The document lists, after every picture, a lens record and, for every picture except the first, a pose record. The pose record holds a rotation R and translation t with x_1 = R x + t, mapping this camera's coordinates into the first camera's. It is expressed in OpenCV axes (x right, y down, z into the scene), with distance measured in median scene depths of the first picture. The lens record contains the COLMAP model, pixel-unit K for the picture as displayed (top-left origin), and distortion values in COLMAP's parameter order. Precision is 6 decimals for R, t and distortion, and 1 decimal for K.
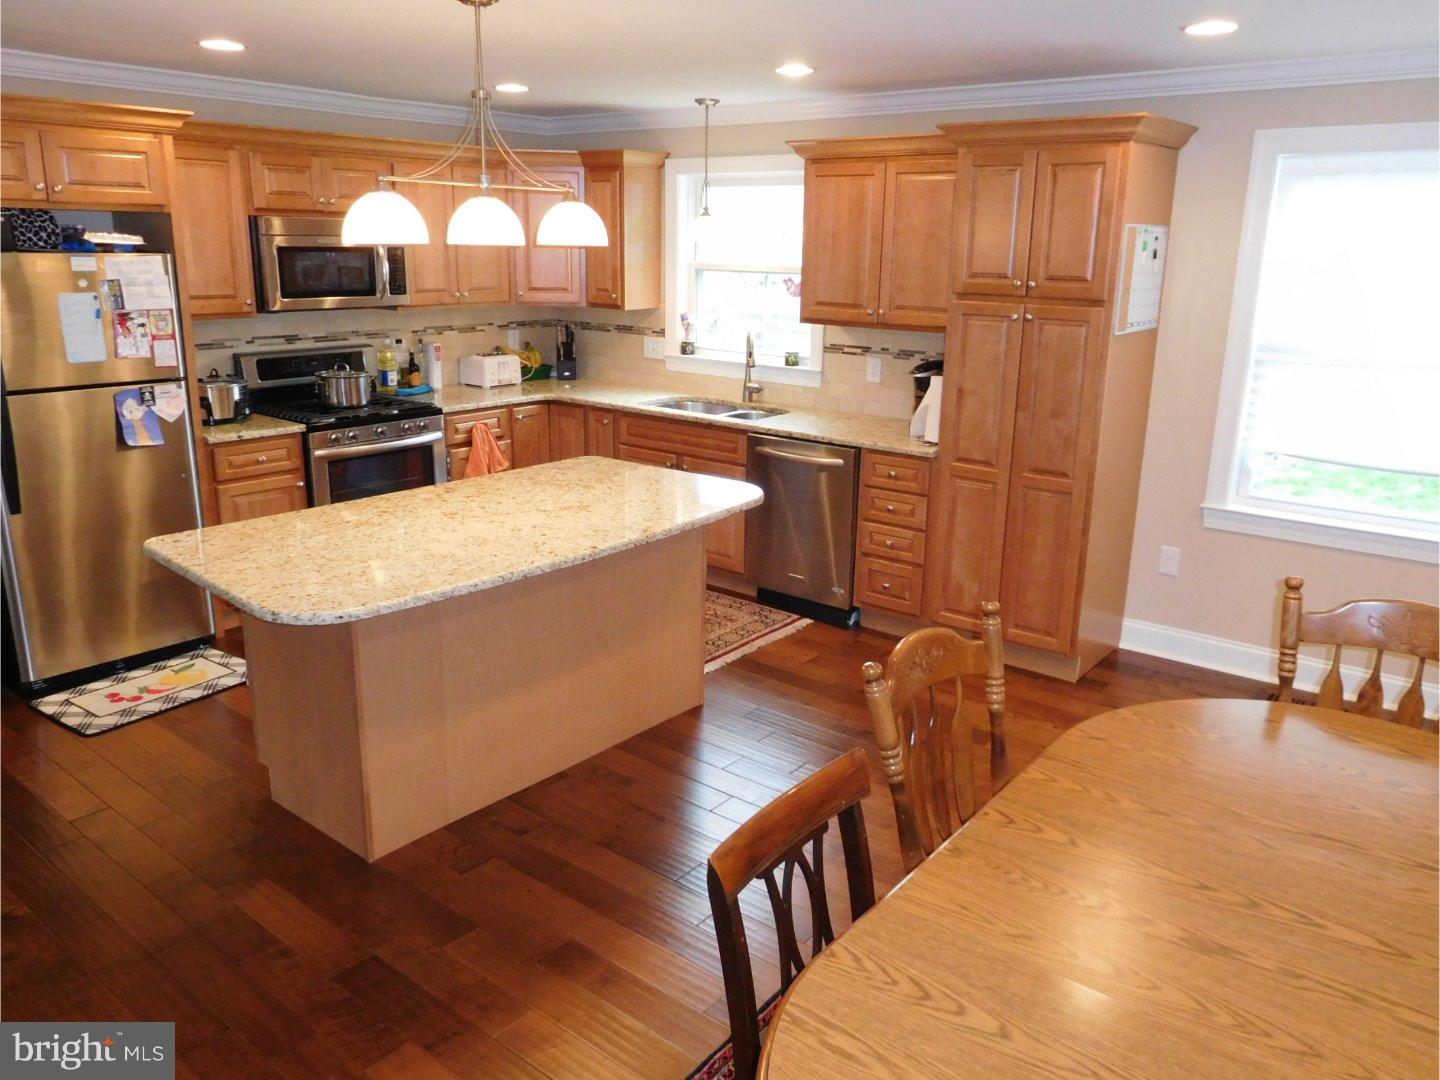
lens RADIAL K [[1066.5, 0, 712.2], [0, 1066.5, 541.5], [0, 0, 1]] dist [-0.005430, 0.006835]
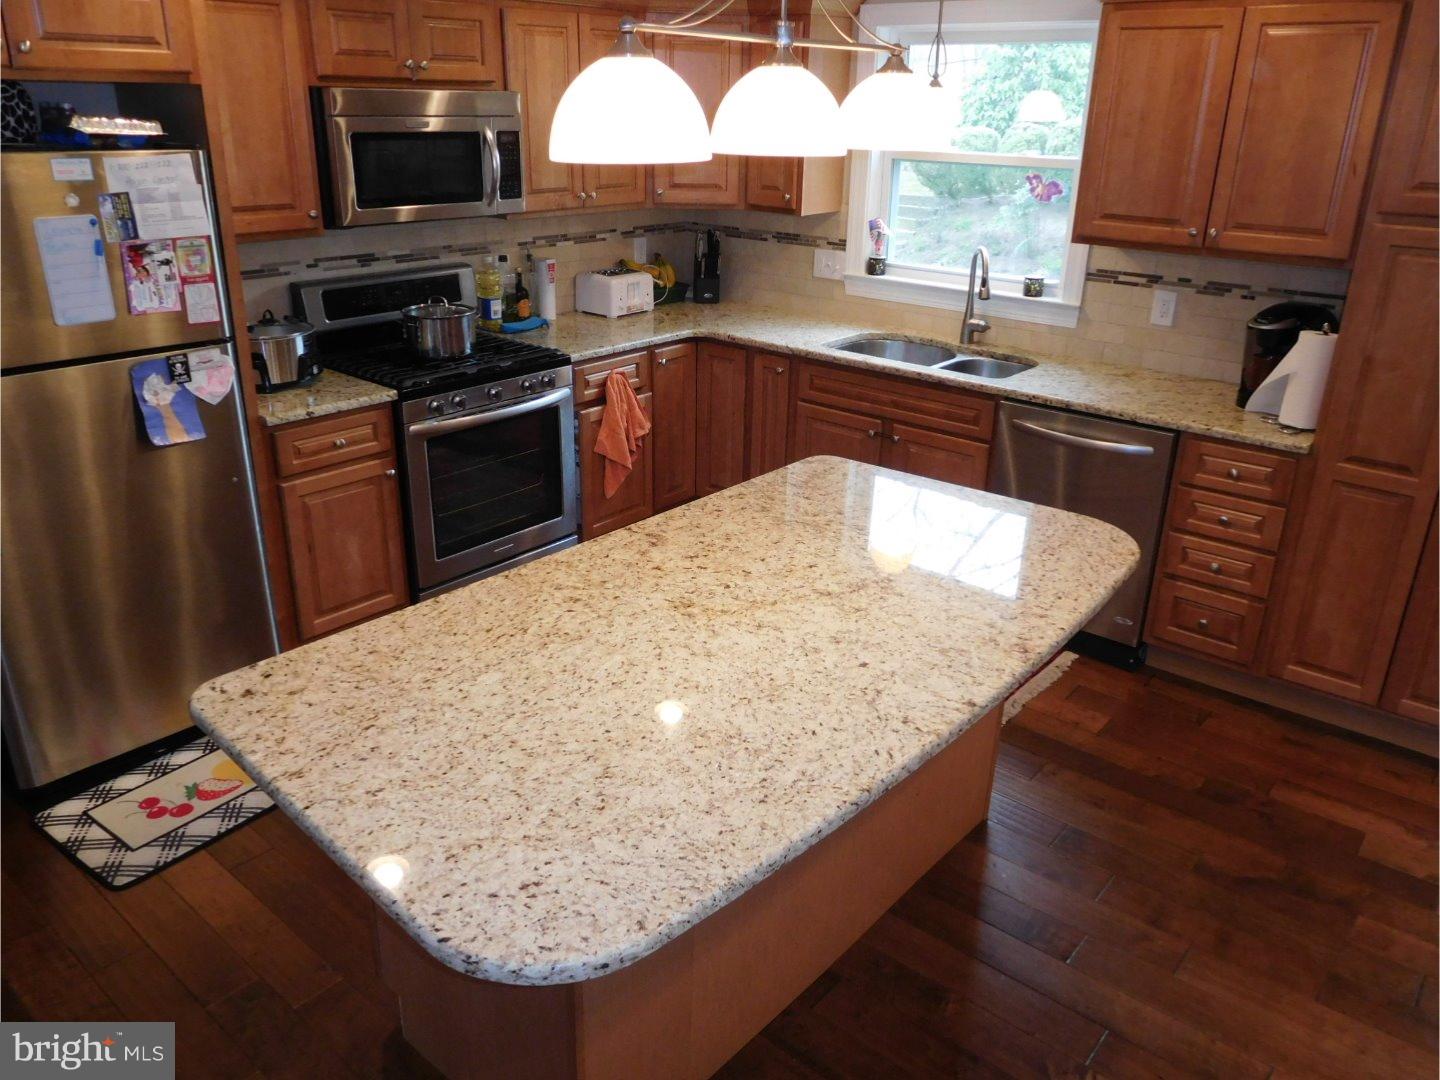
lens RADIAL K [[1066.5, 0, 714.7], [0, 1066.5, 533.4], [0, 0, 1]] dist [-0.005430, 0.006835]
pose [[0.999717, 0.010707, -0.021266, -0.153441], [-0.008314, 0.993945, 0.109563, -0.095235], [0.022311, -0.109356, 0.993752, 0.284853]]
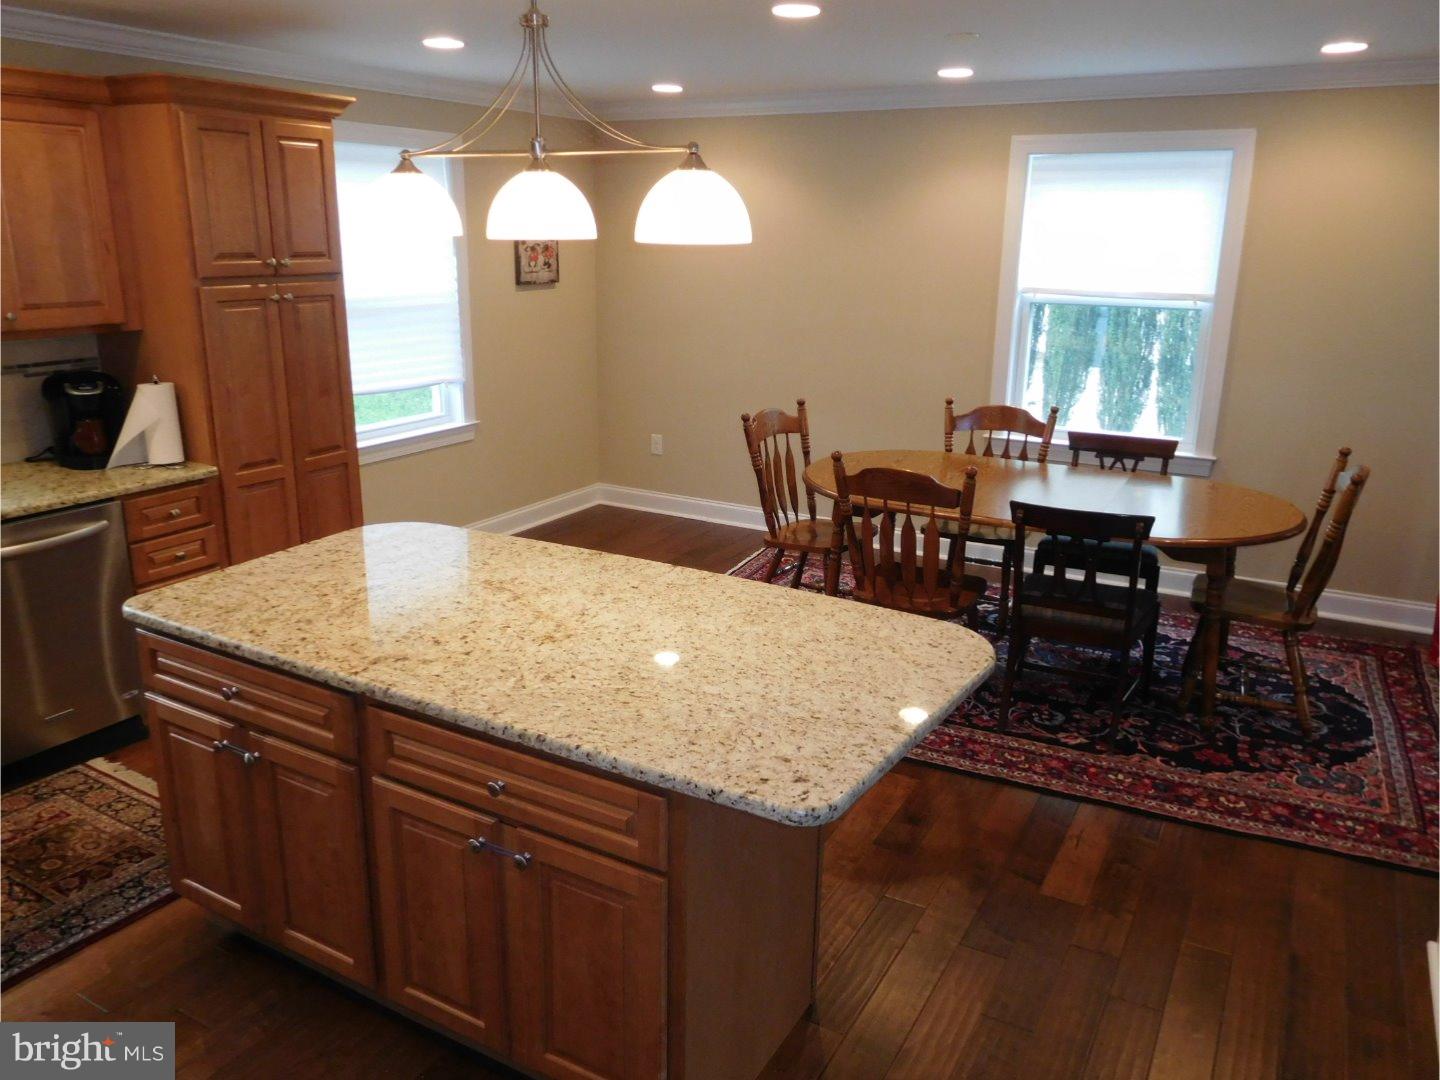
lens RADIAL K [[1066.5, 0, 707.4], [0, 1066.5, 539.2], [0, 0, 1]] dist [-0.005430, 0.006835]
pose [[-0.159457, -0.294462, 0.942266, -0.631340], [0.249837, 0.911370, 0.327086, -0.200361], [-0.955068, 0.287570, -0.071757, 0.668923]]
